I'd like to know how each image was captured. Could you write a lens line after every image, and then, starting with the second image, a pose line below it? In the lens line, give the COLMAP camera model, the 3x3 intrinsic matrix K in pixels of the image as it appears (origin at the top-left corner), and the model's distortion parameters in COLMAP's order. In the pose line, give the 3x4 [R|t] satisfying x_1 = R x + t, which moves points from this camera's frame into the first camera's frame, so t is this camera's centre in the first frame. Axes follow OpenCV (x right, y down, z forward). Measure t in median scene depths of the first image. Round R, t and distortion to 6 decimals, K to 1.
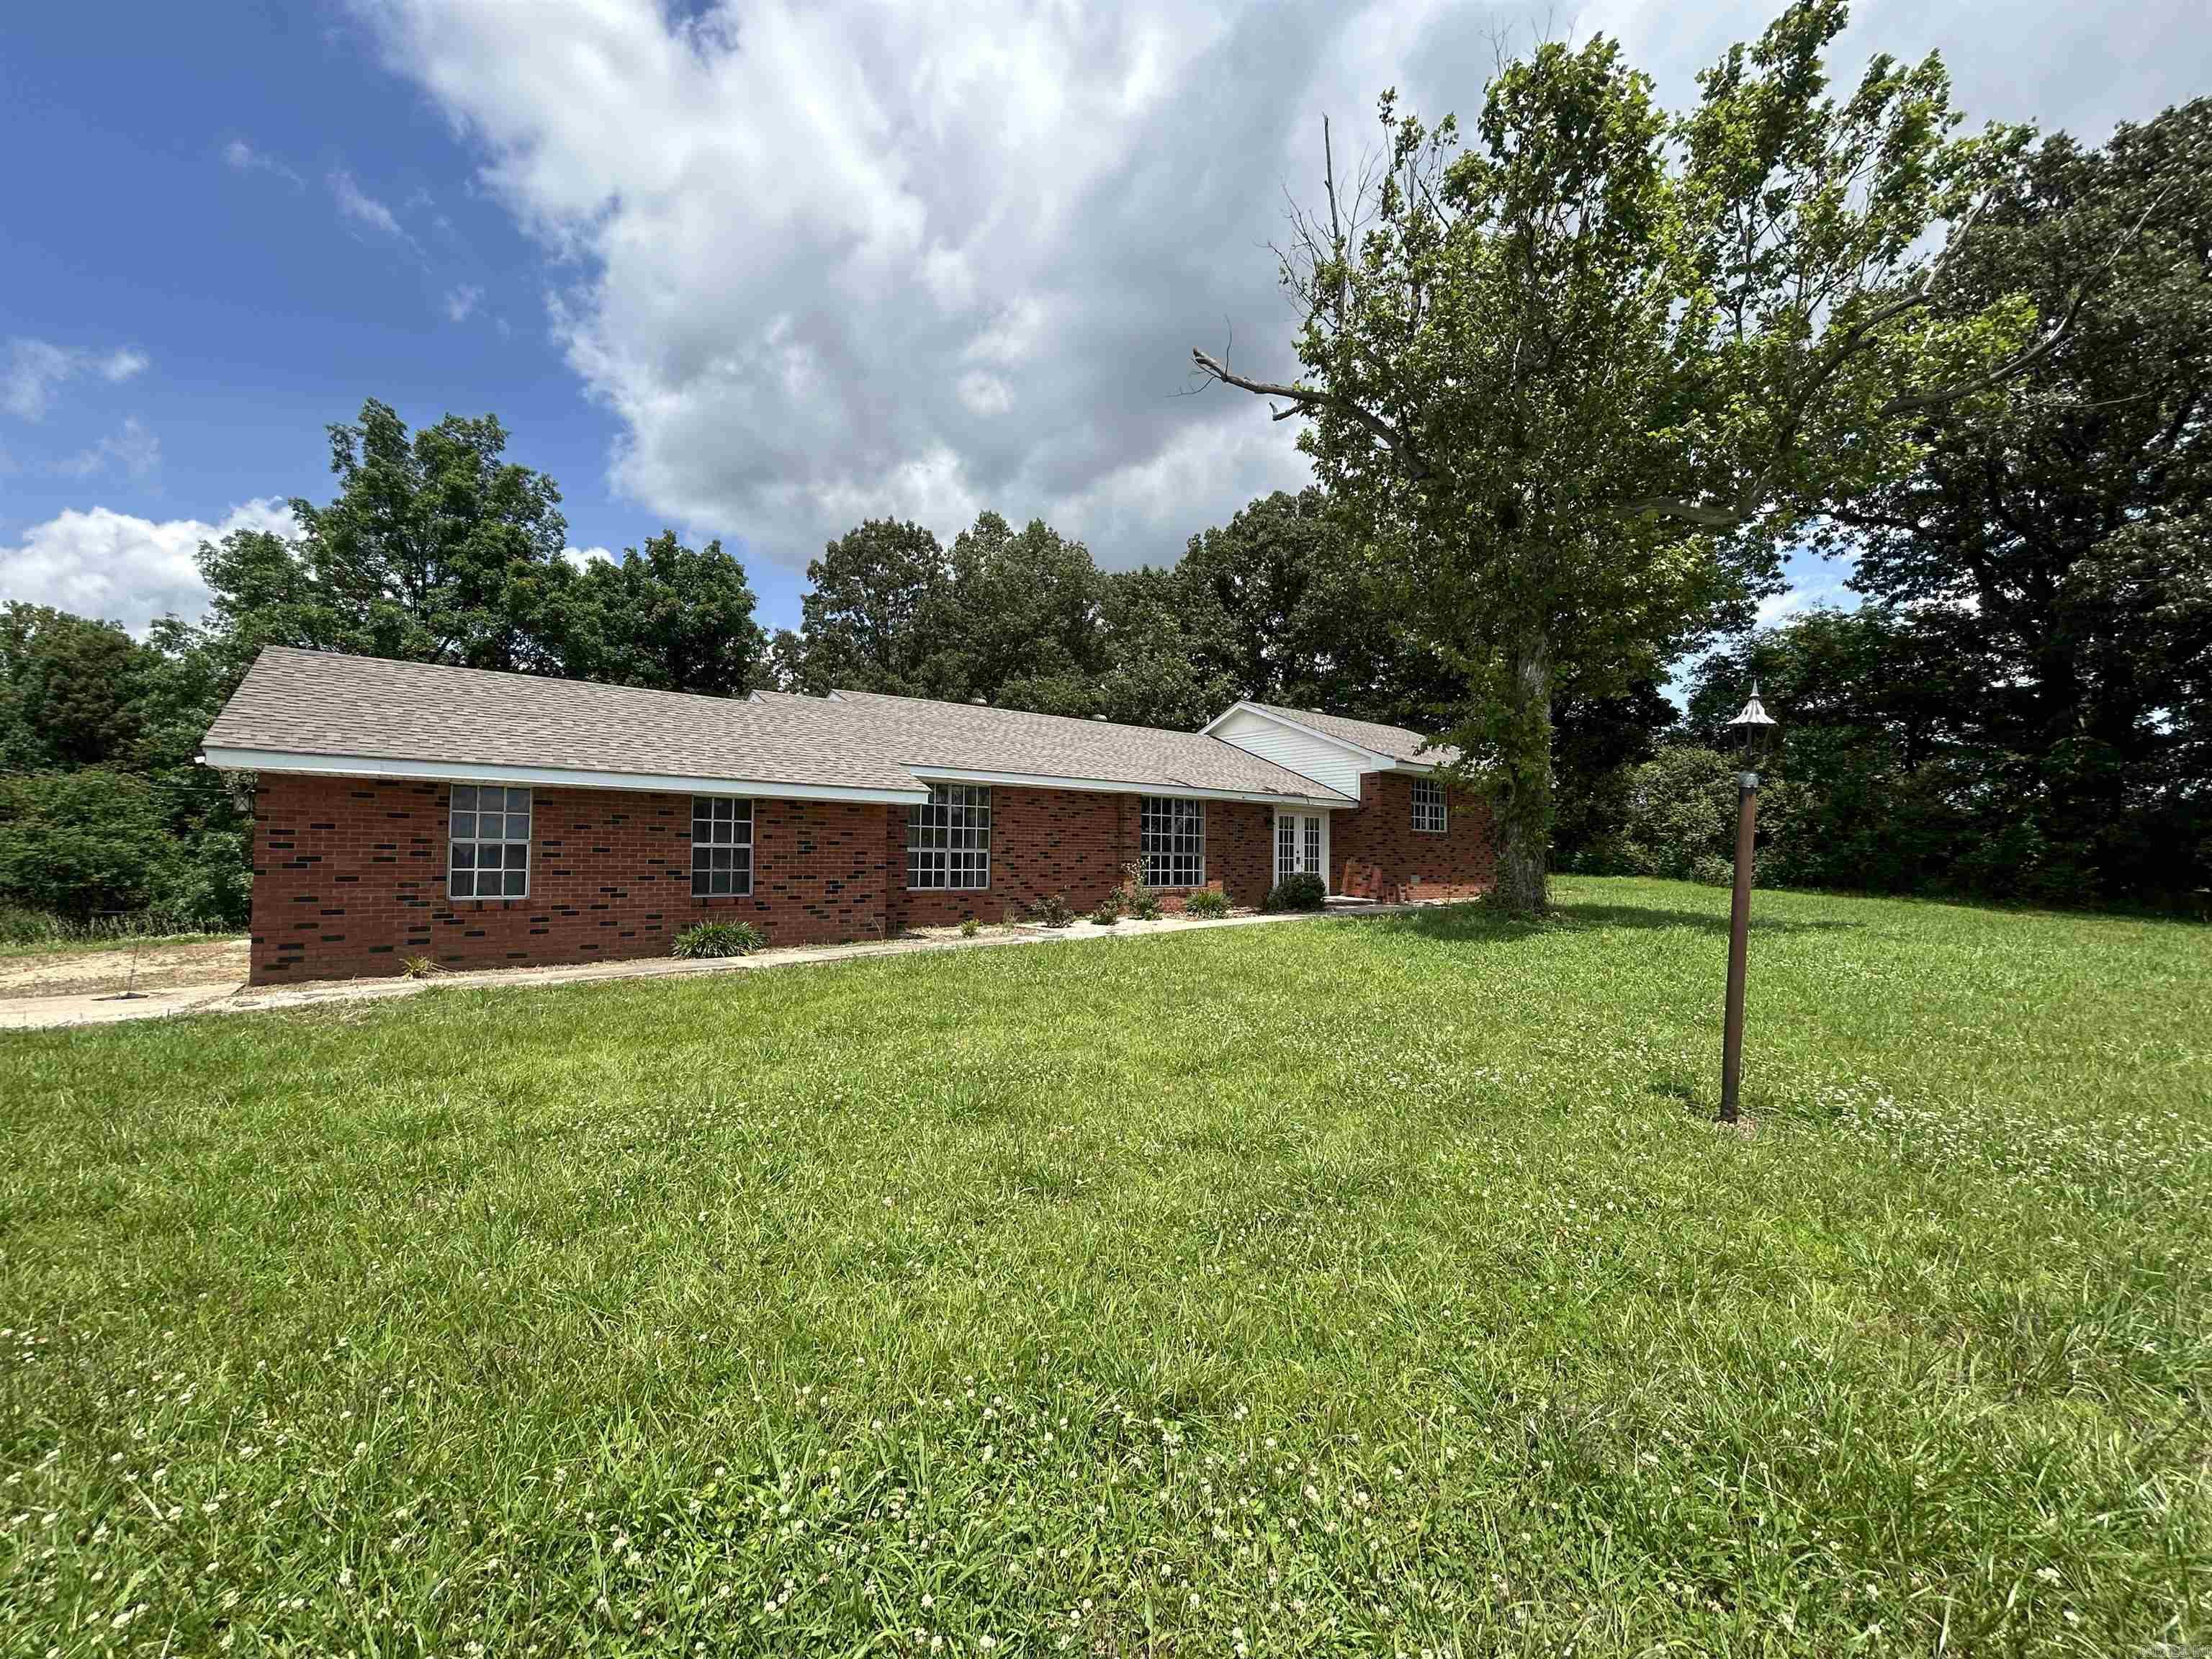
lens RADIAL K [[898.1, 0, 1099.1], [0, 898.1, 828.9], [0, 0, 1]] dist [0.000602, 0.002471]
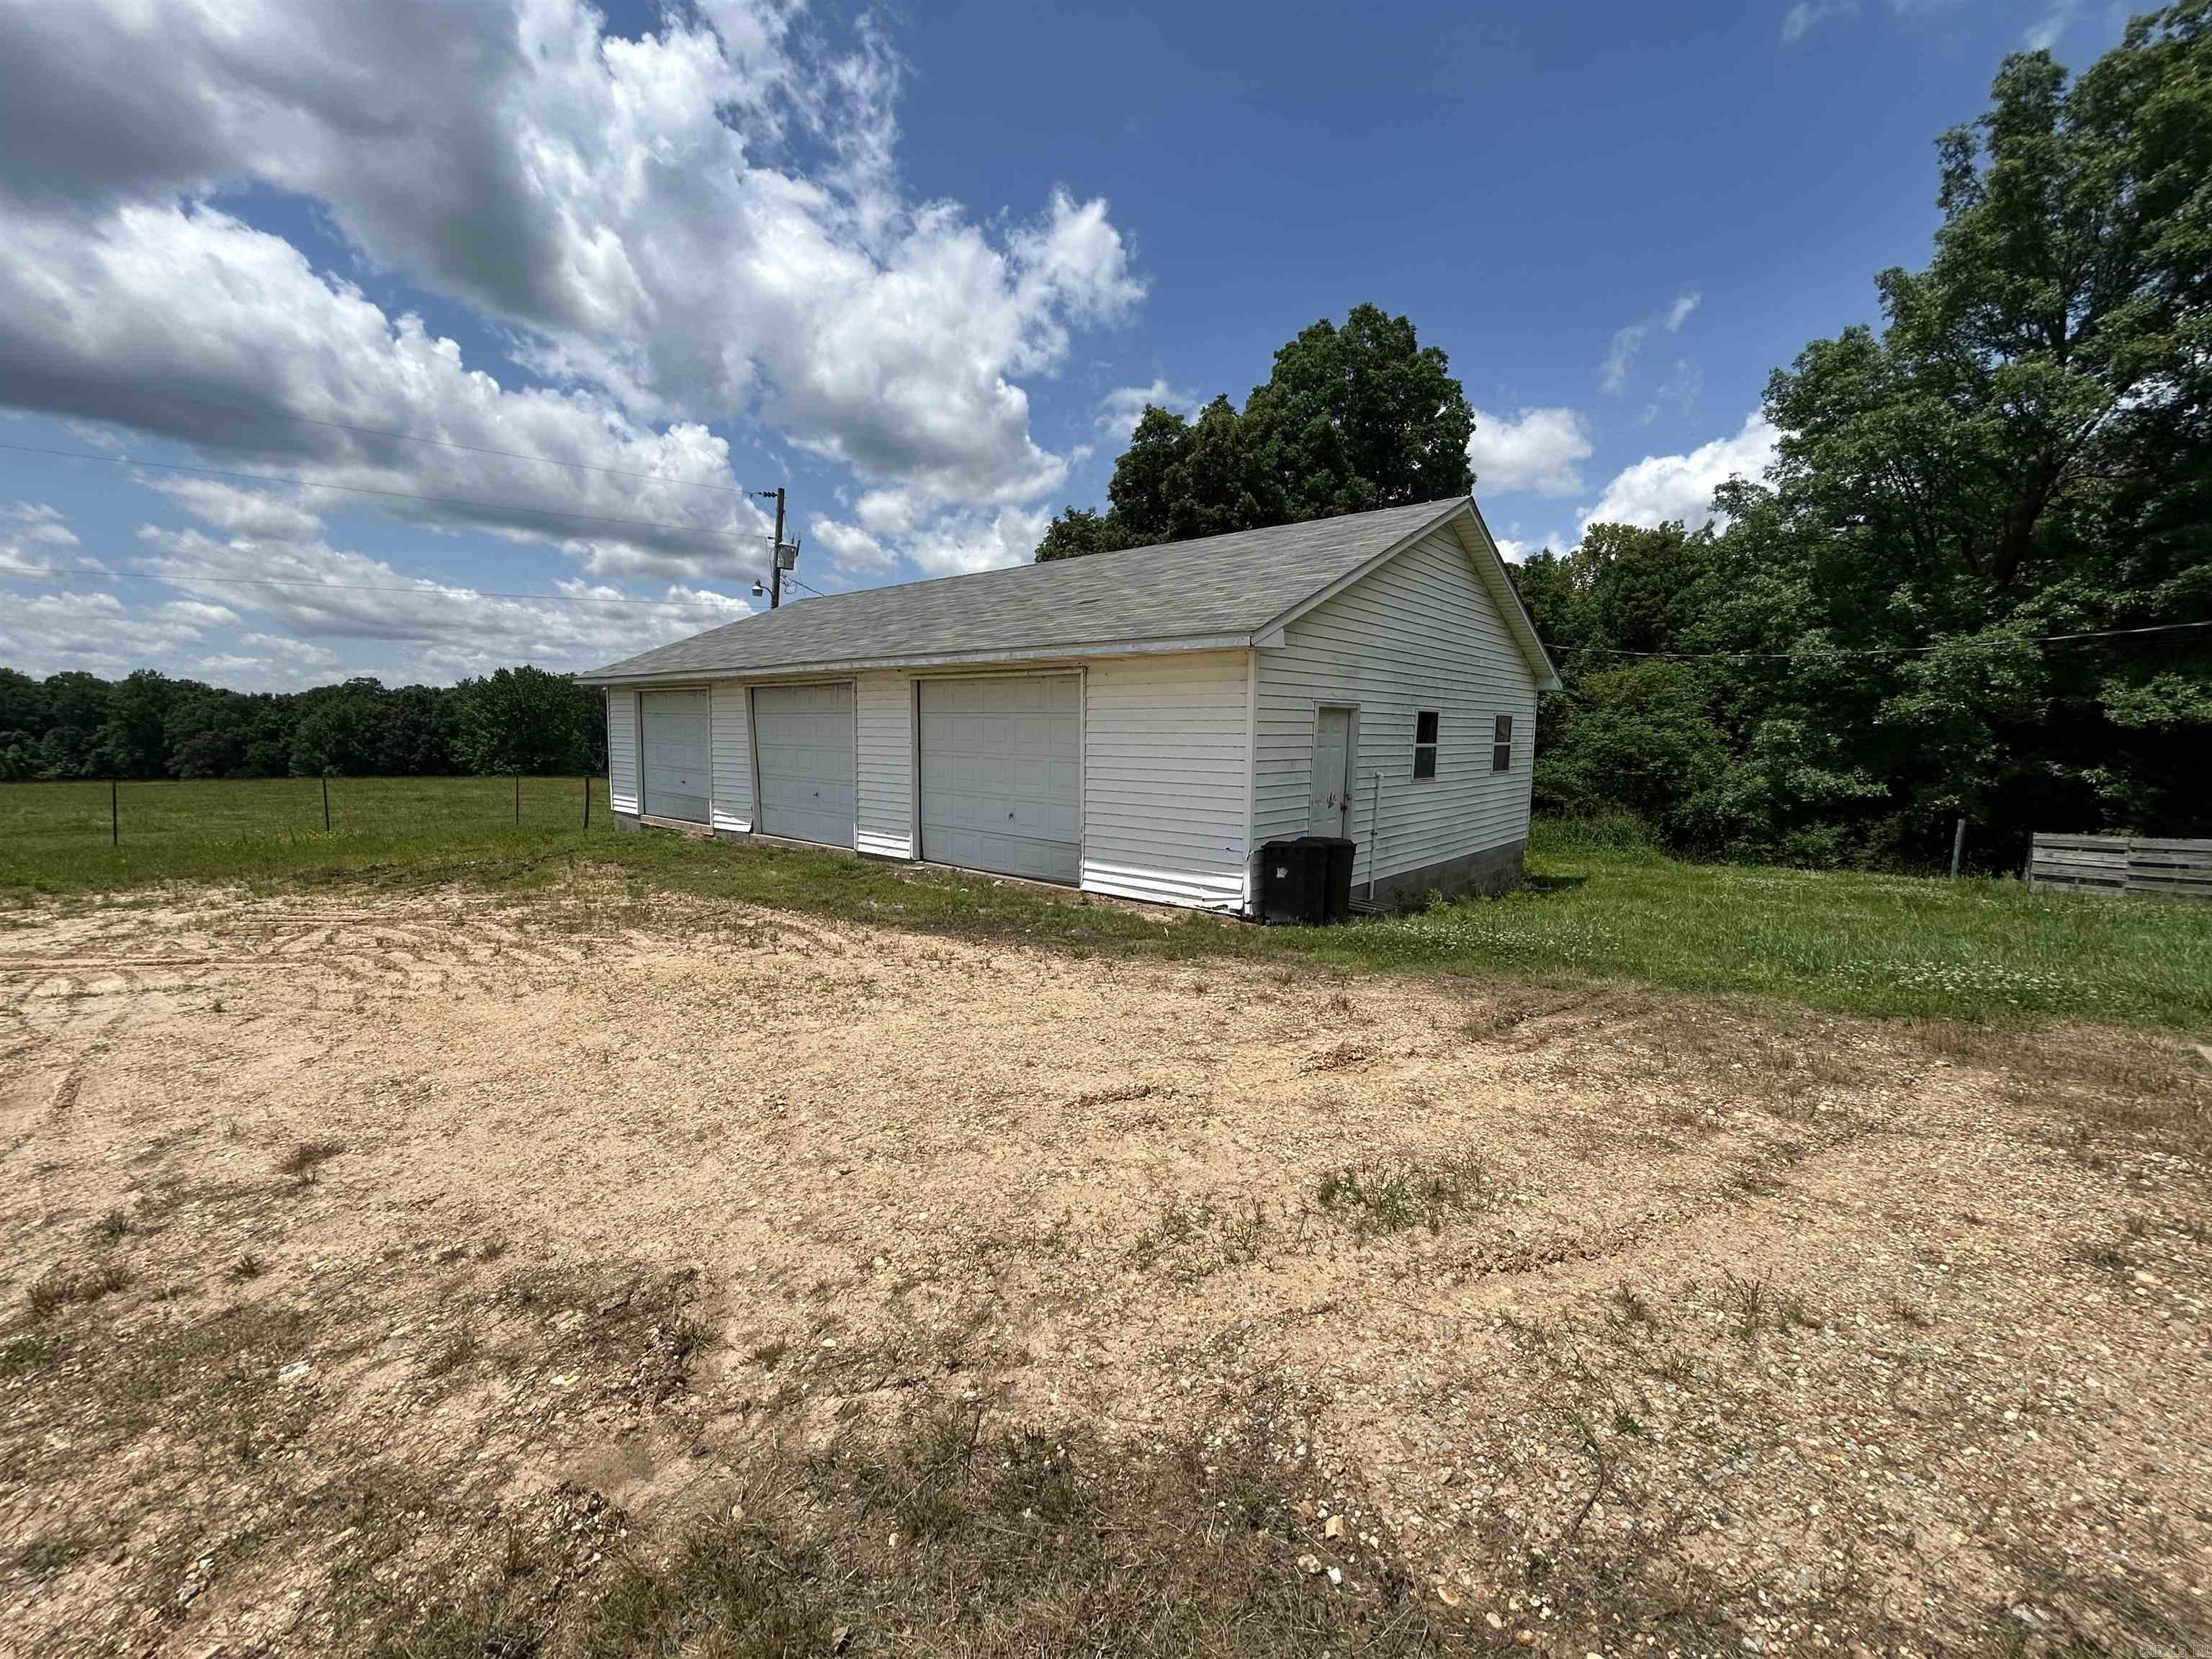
lens RADIAL K [[898.1, 0, 1099.1], [0, 898.1, 828.9], [0, 0, 1]] dist [0.000602, 0.002471]
pose [[0.204949, 0.097827, -0.973872, -0.227444], [0.026038, 0.994096, 0.105338, 0.000833], [0.978426, -0.046947, 0.201191, 0.167978]]
